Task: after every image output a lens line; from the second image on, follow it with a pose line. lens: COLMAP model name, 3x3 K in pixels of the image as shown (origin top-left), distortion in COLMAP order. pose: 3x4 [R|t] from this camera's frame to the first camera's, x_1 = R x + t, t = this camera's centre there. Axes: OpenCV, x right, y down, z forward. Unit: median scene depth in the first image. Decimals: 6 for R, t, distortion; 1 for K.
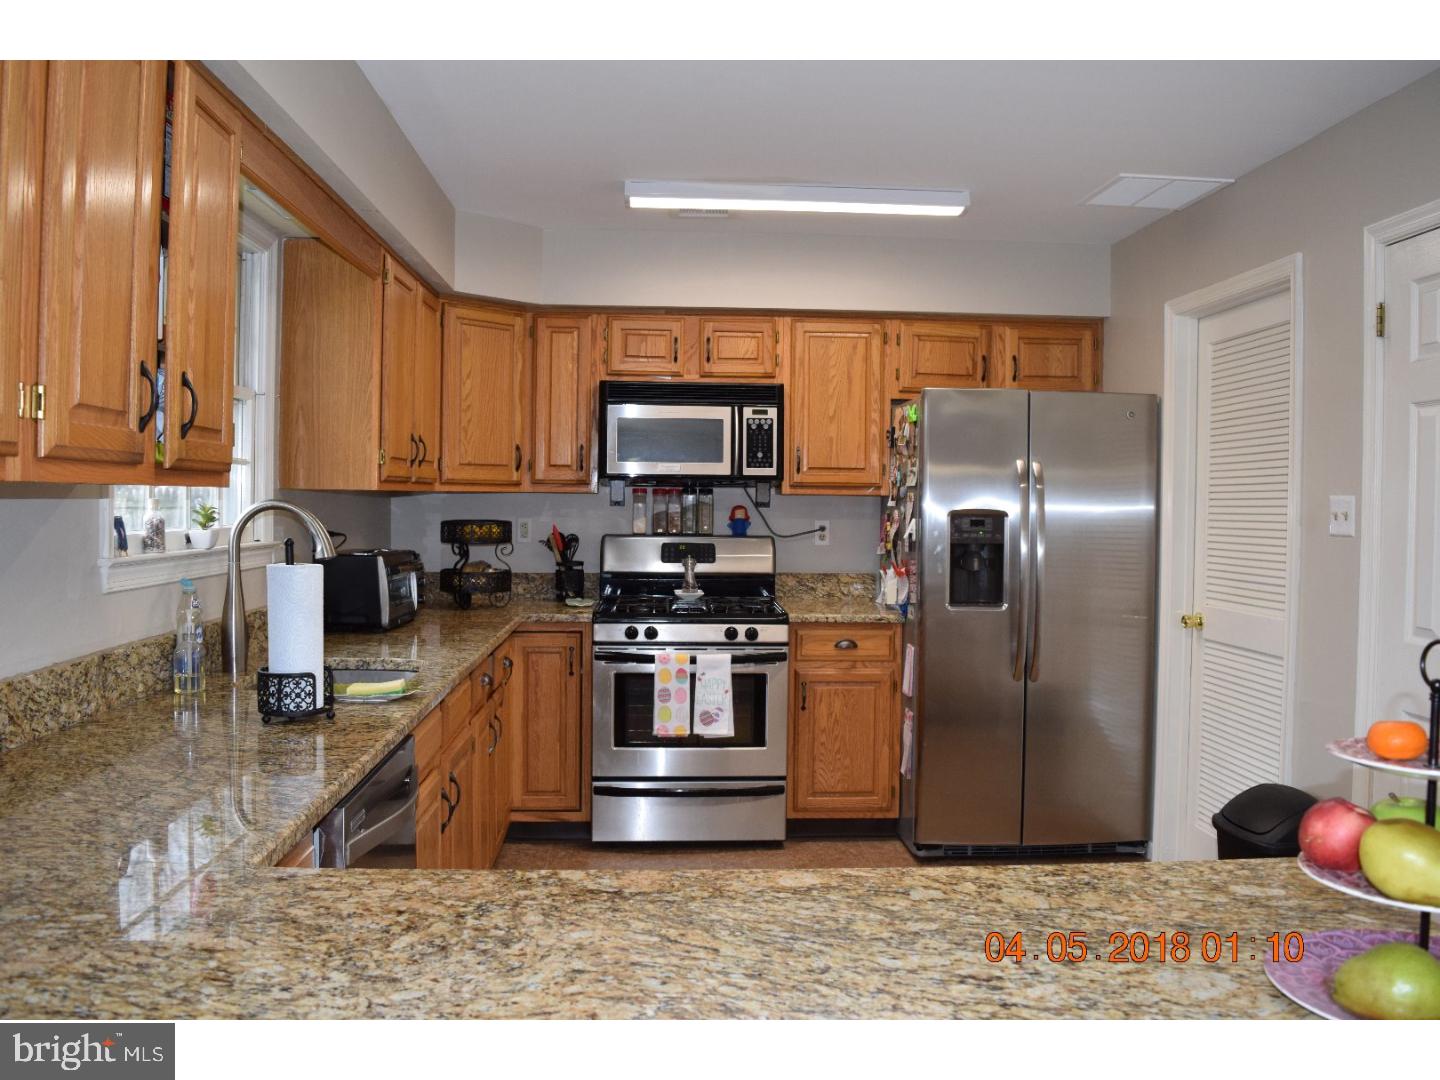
lens RADIAL K [[1145.3, 0, 731.1], [0, 1145.3, 514.1], [0, 0, 1]] dist [-0.076361, 0.007648]
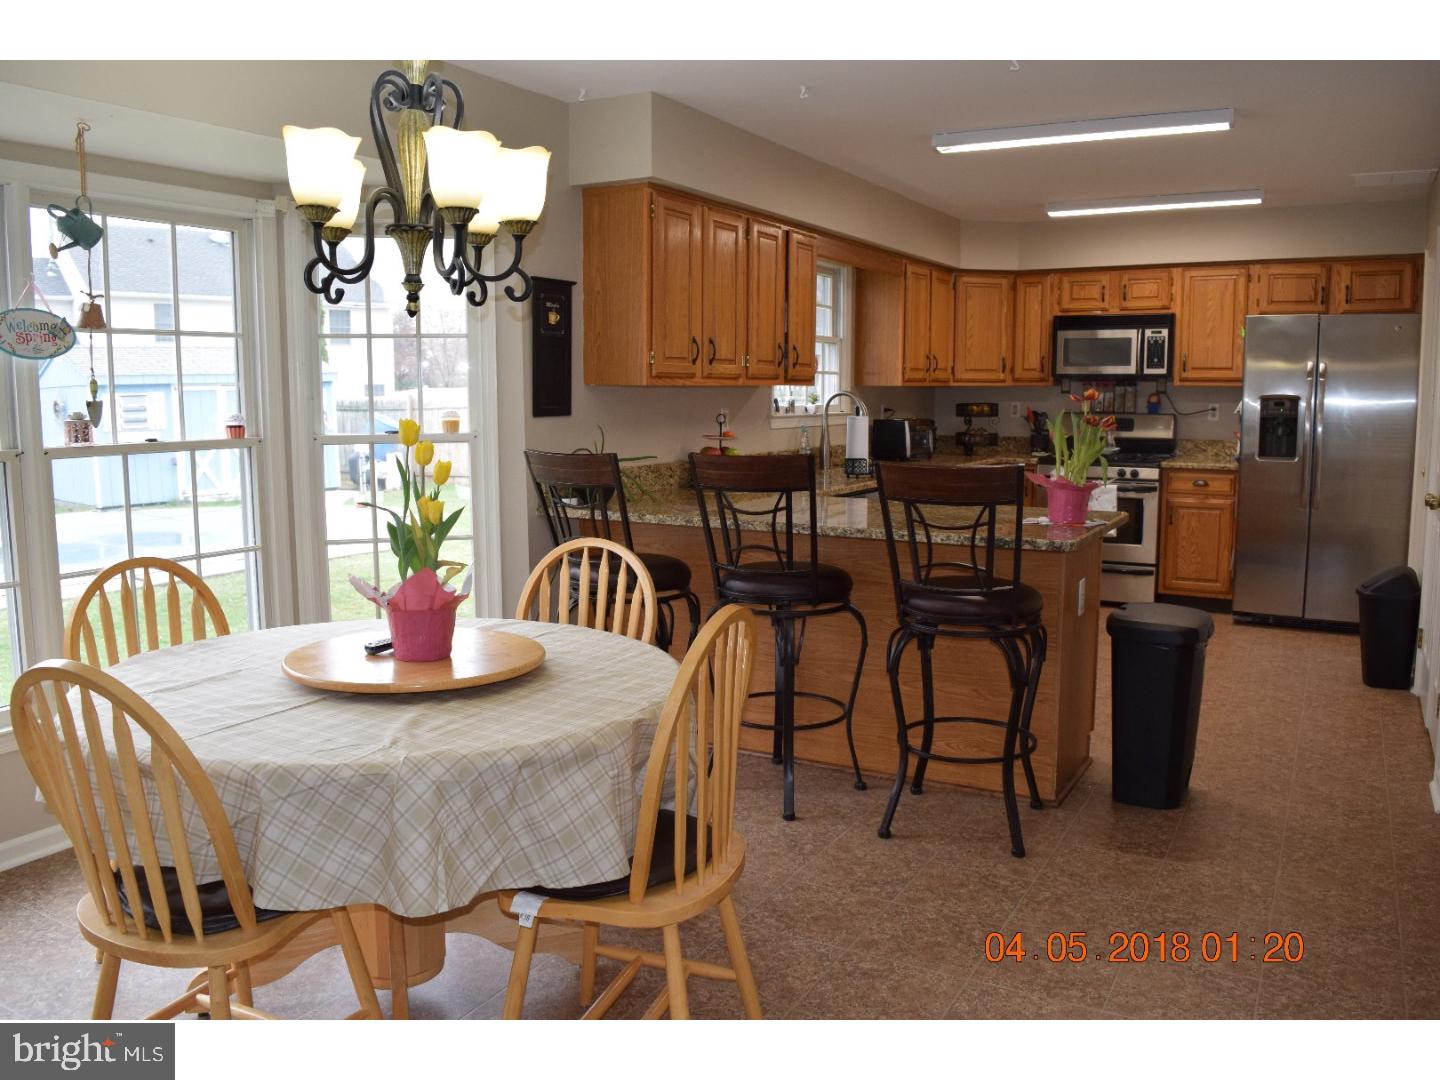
lens RADIAL K [[1145.3, 0, 716.5], [0, 1145.3, 536.0], [0, 0, 1]] dist [-0.076361, 0.007648]
pose [[0.832841, 0.057237, -0.550544, 0.386231], [0.004418, 0.993920, 0.110015, 0.013414], [0.553494, -0.094057, 0.827525, -0.611195]]
